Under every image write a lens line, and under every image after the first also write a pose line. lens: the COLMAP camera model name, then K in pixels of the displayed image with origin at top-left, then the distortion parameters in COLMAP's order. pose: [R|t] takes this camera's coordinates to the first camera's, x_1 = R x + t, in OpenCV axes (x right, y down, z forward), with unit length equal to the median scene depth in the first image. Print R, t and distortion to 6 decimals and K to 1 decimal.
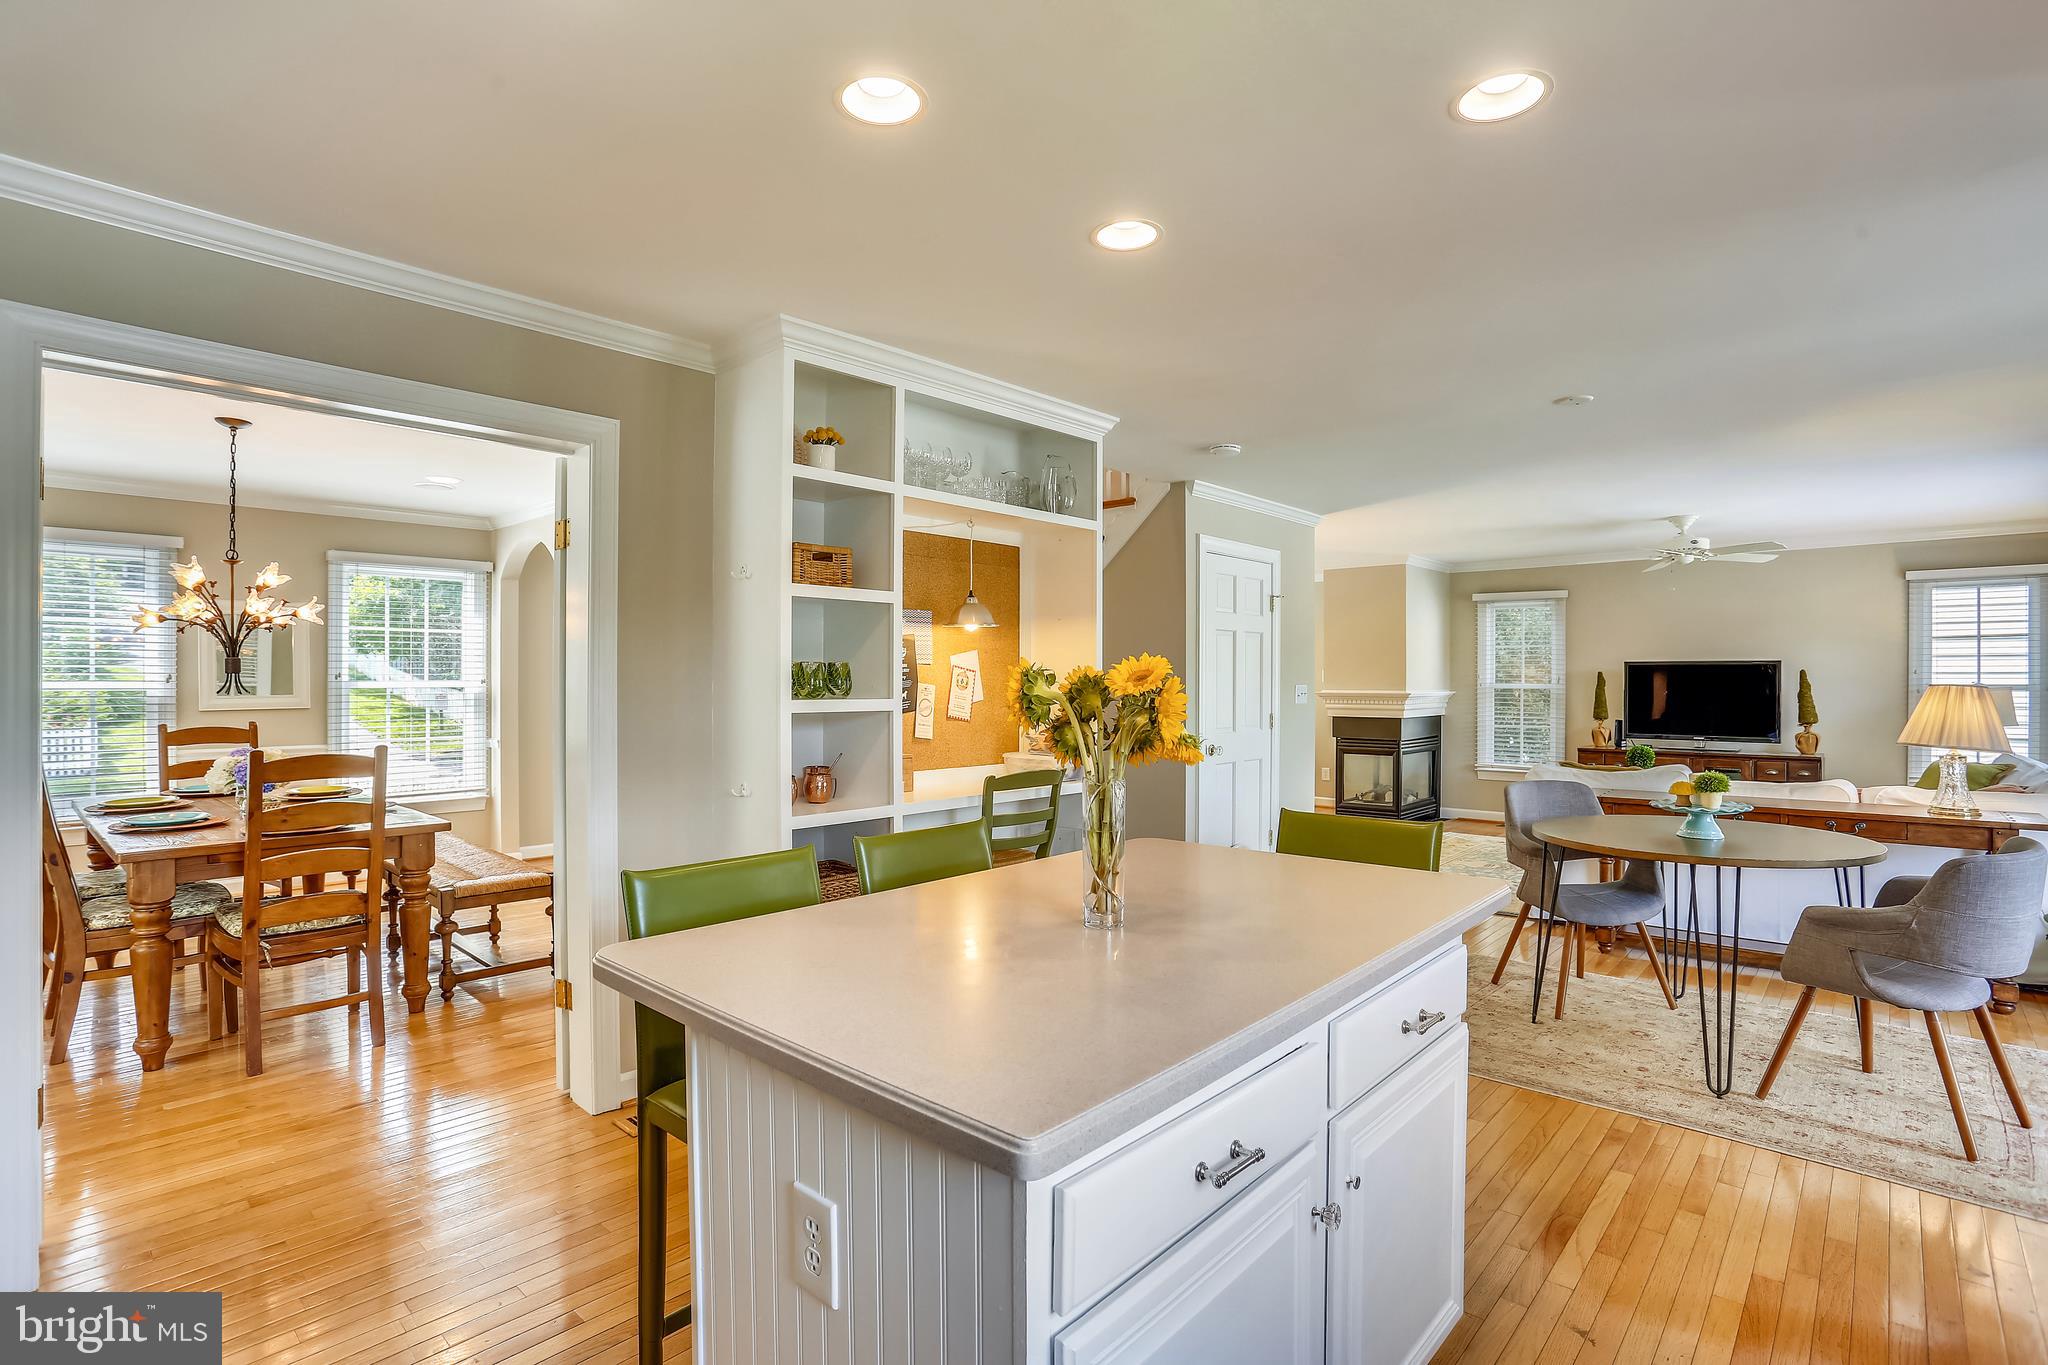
lens RADIAL K [[968.4, 0, 1024.0], [0, 968.4, 682.5], [0, 0, 1]] dist [-0.003002, 0.000256]
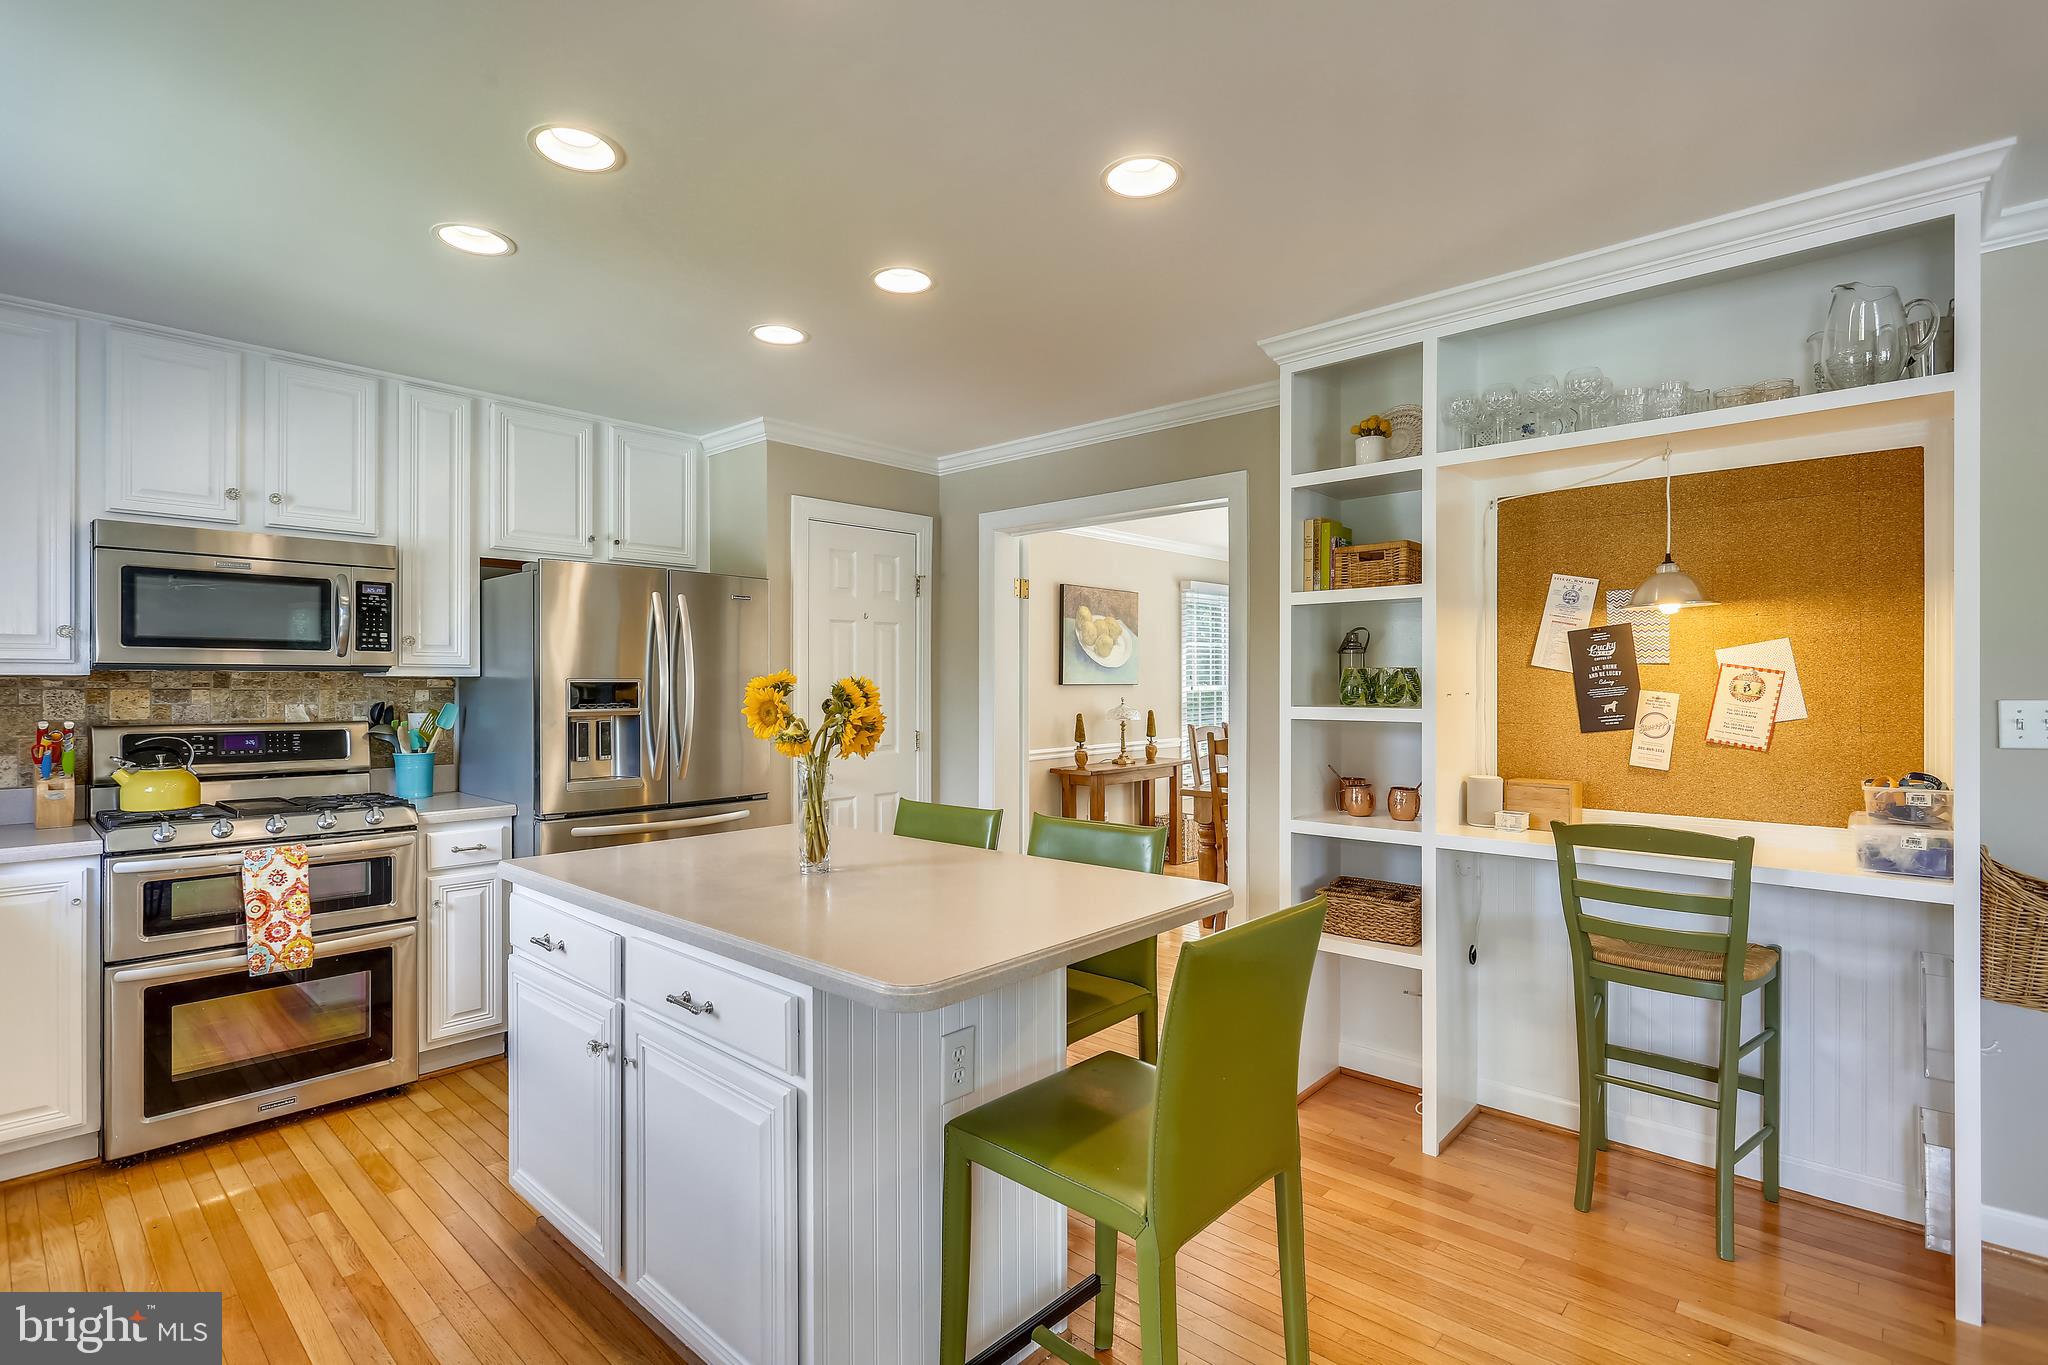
lens RADIAL K [[958.7, 0, 1015.5], [0, 958.7, 687.6], [0, 0, 1]] dist [-0.010470, 0.001086]
pose [[-0.003307, 0.000979, -0.999994, 0.584576], [-0.002083, 0.999997, 0.000986, -0.001185], [0.999992, 0.002087, -0.003305, 0.528304]]
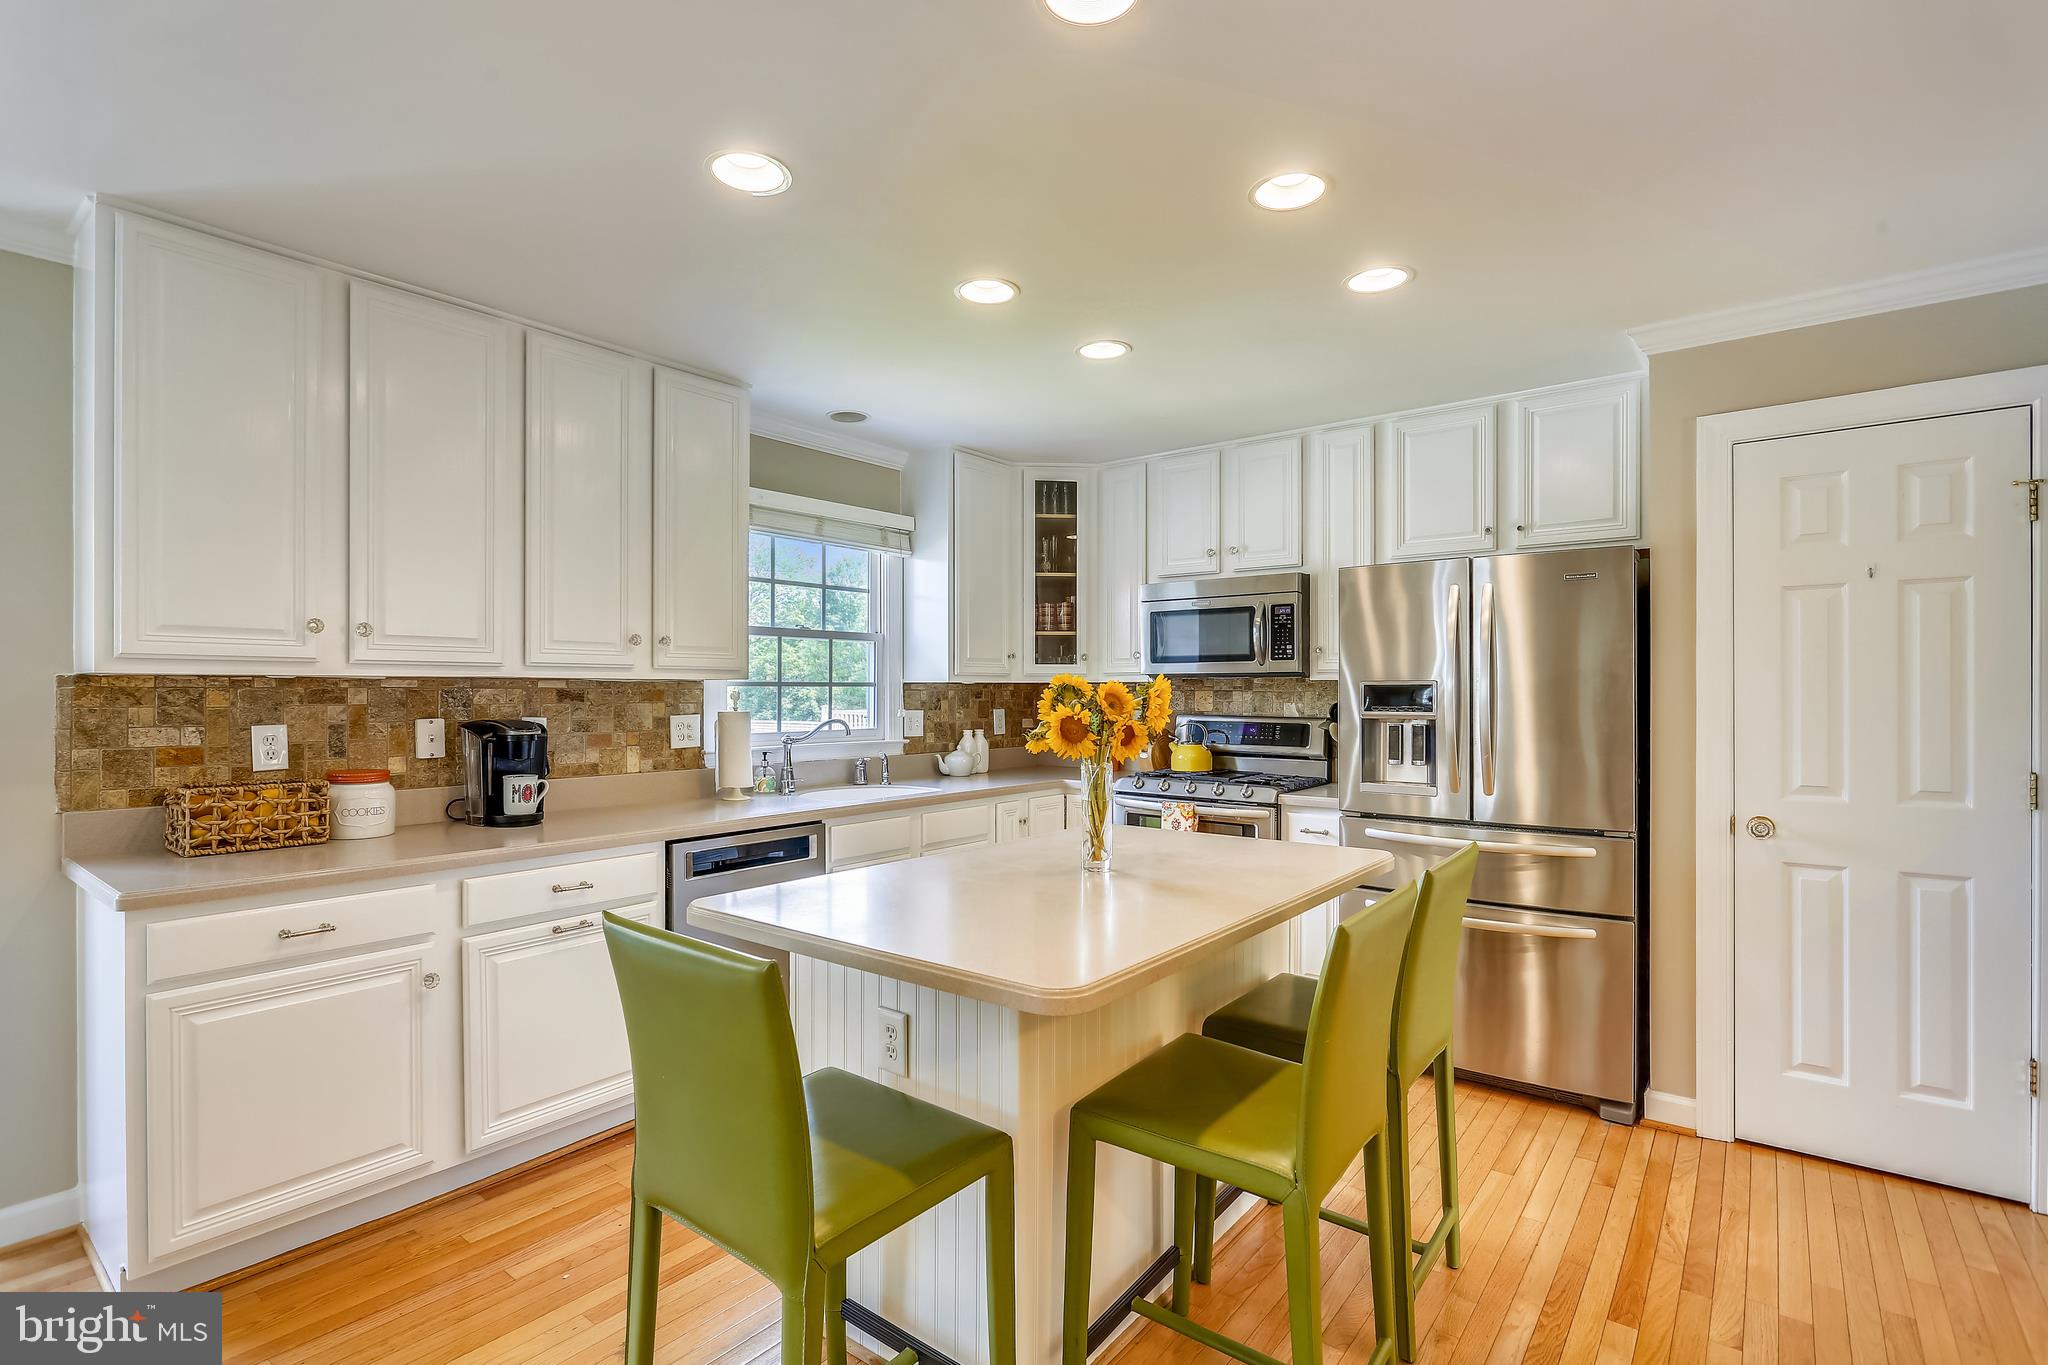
lens RADIAL K [[958.7, 0, 1015.5], [0, 958.7, 687.6], [0, 0, 1]] dist [-0.010470, 0.001086]
pose [[-0.997681, -0.004367, -0.067921, 0.116151], [-0.004325, 0.999990, -0.000760, 0.000291], [0.067924, -0.000465, -0.997690, 0.966885]]
